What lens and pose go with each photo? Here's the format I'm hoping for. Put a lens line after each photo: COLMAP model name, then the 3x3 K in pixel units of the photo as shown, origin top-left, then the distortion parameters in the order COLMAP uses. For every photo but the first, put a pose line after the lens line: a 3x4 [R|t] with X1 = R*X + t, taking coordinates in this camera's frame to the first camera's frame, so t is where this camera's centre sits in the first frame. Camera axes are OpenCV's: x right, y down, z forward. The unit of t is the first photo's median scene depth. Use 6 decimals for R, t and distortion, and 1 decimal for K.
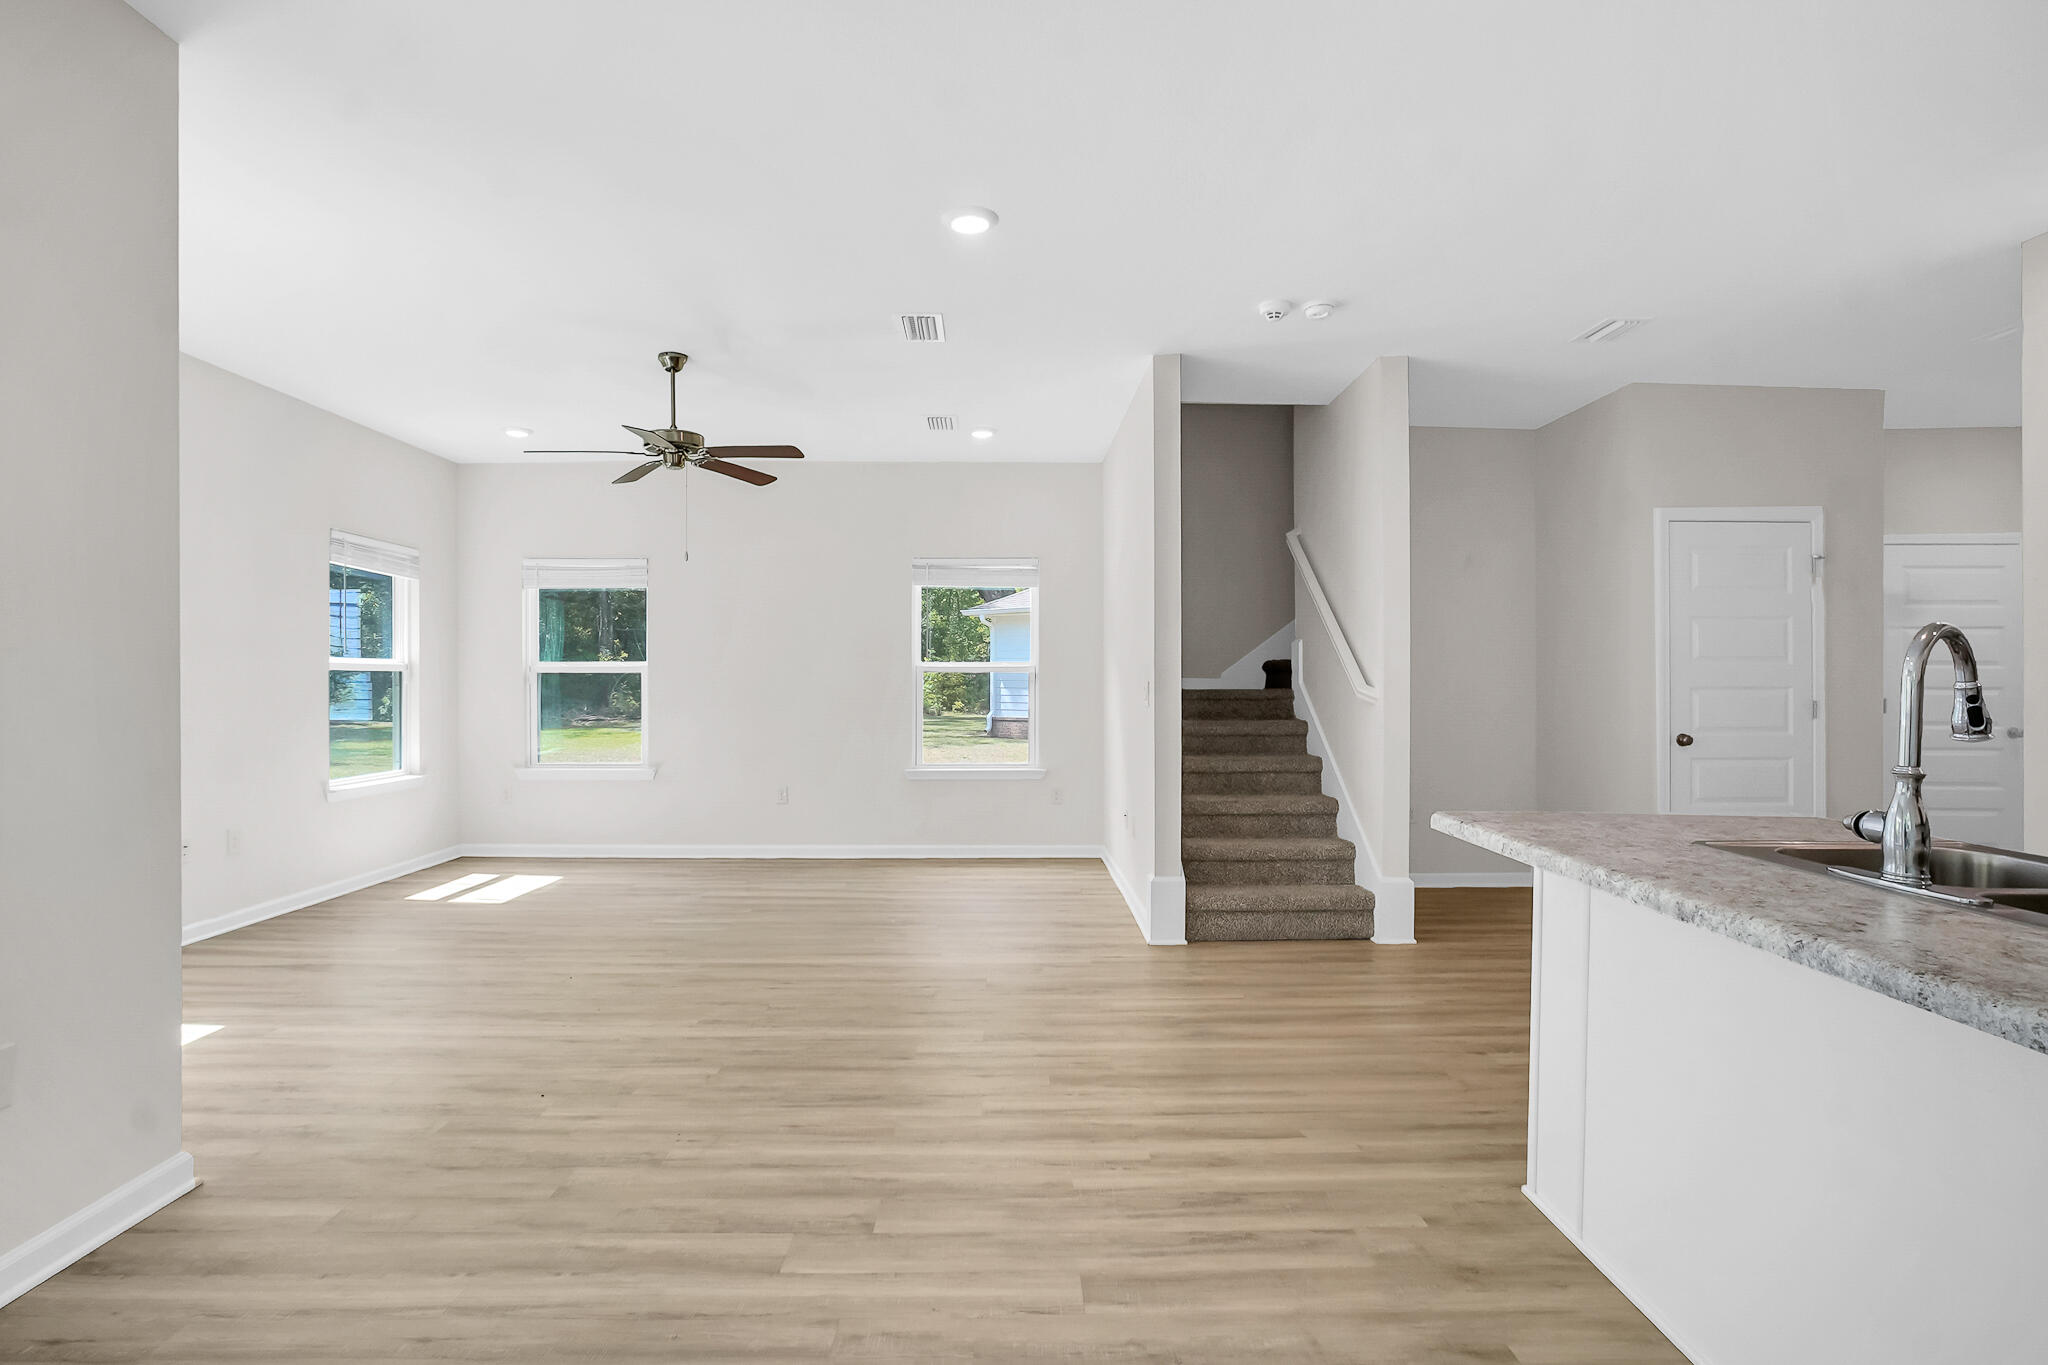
lens RADIAL K [[981.6, 0, 1022.4], [0, 981.6, 687.8], [0, 0, 1]] dist [-0.015333, 0.002539]
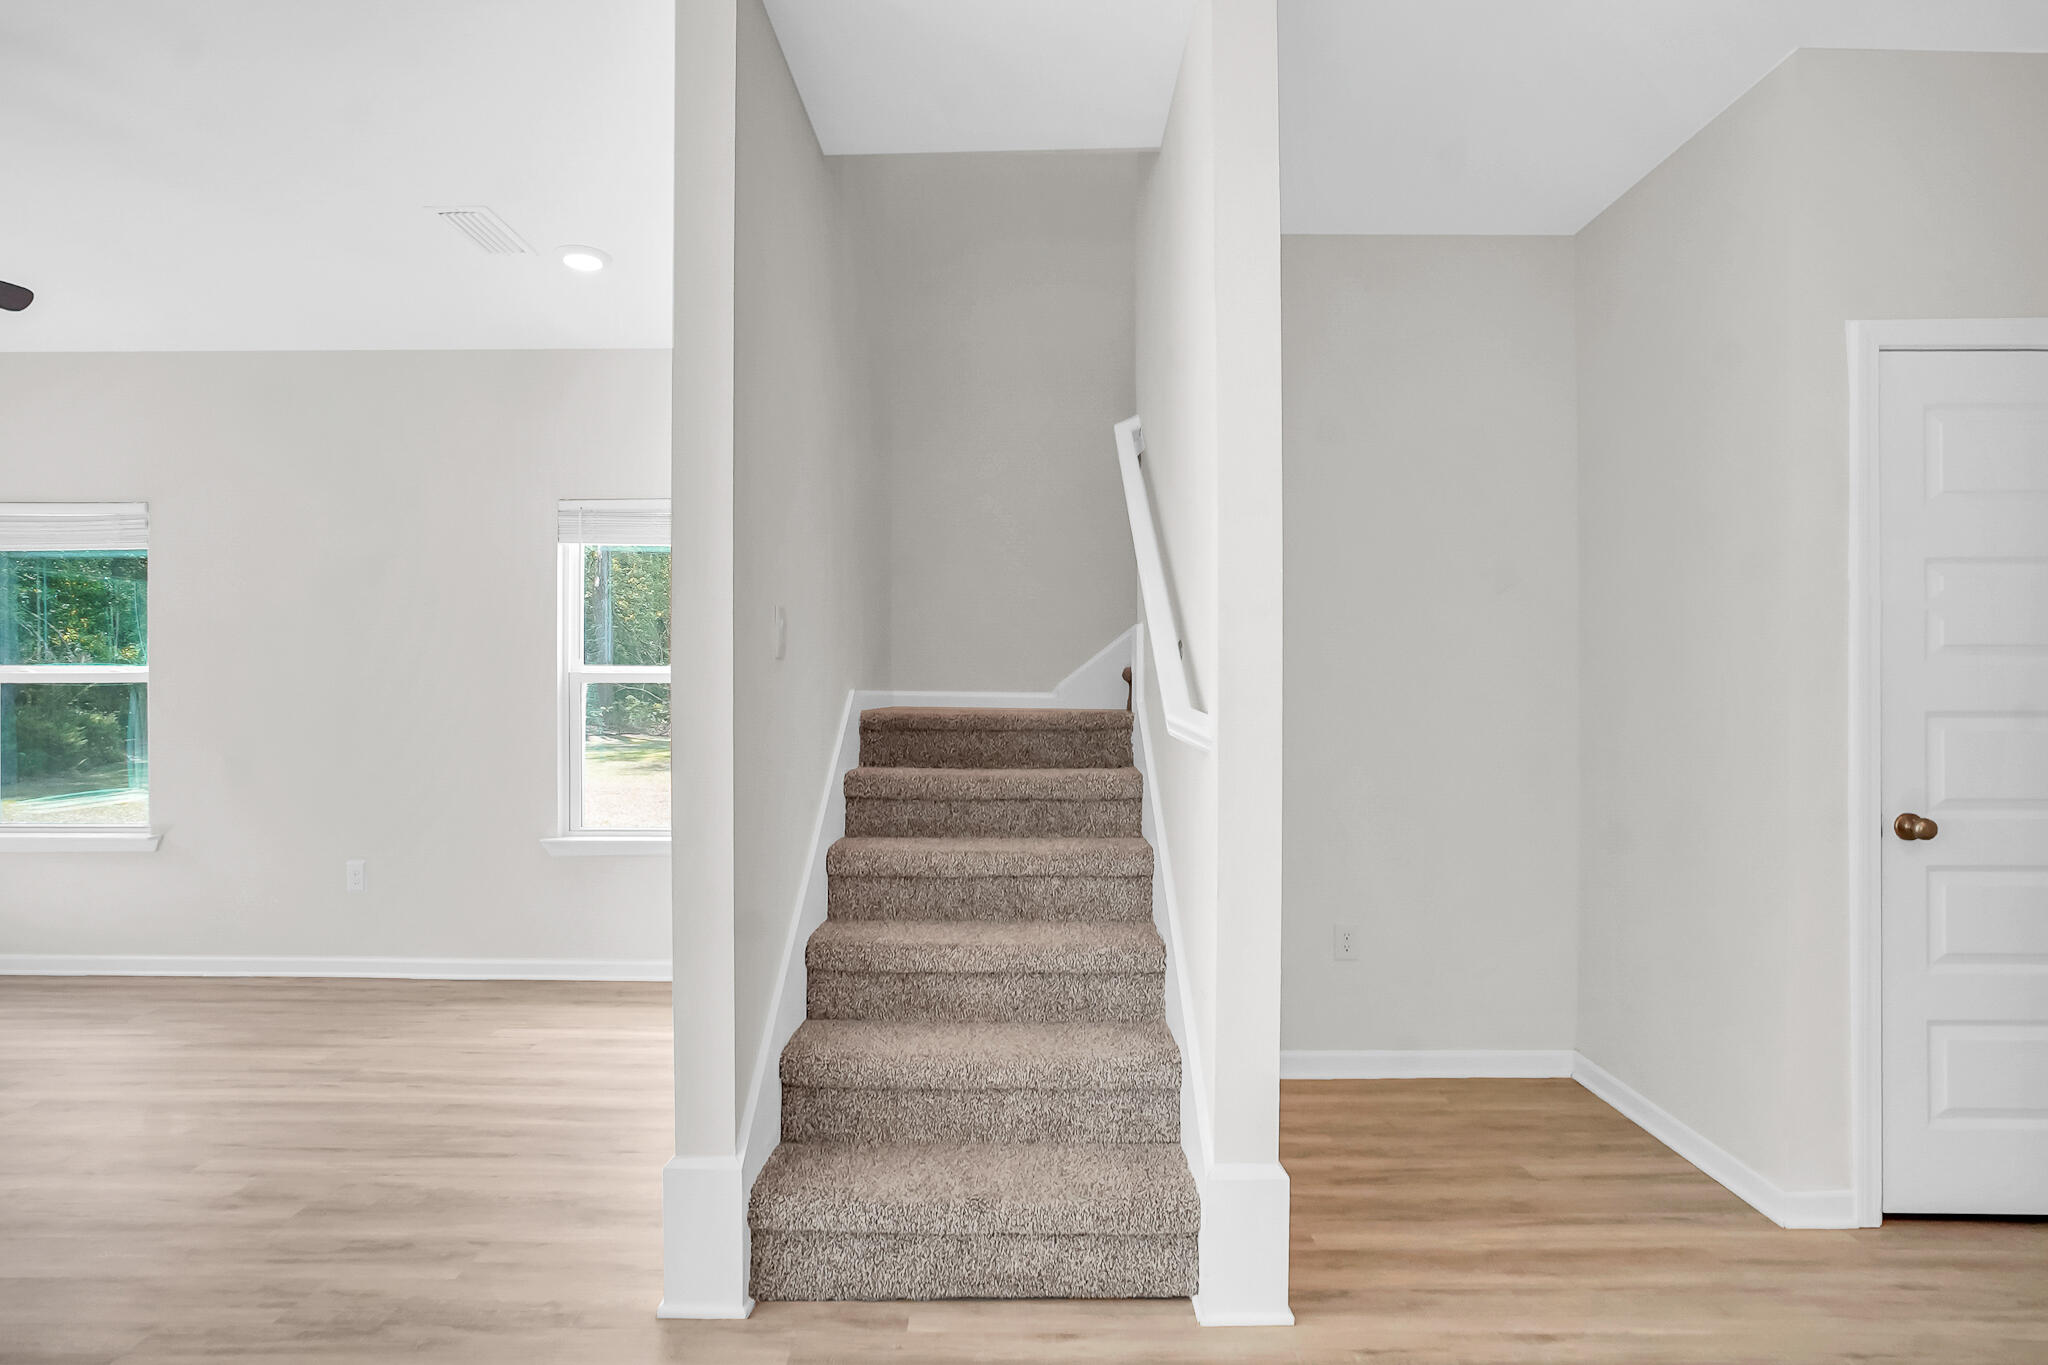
lens RADIAL K [[981.6, 0, 1019.1], [0, 981.6, 693.1], [0, 0, 1]] dist [-0.015333, 0.002539]
pose [[0.999192, -0.001986, -0.040146, 0.270002], [0.001934, 0.999997, -0.001338, -0.009427], [0.040148, 0.001259, 0.999193, 0.513781]]
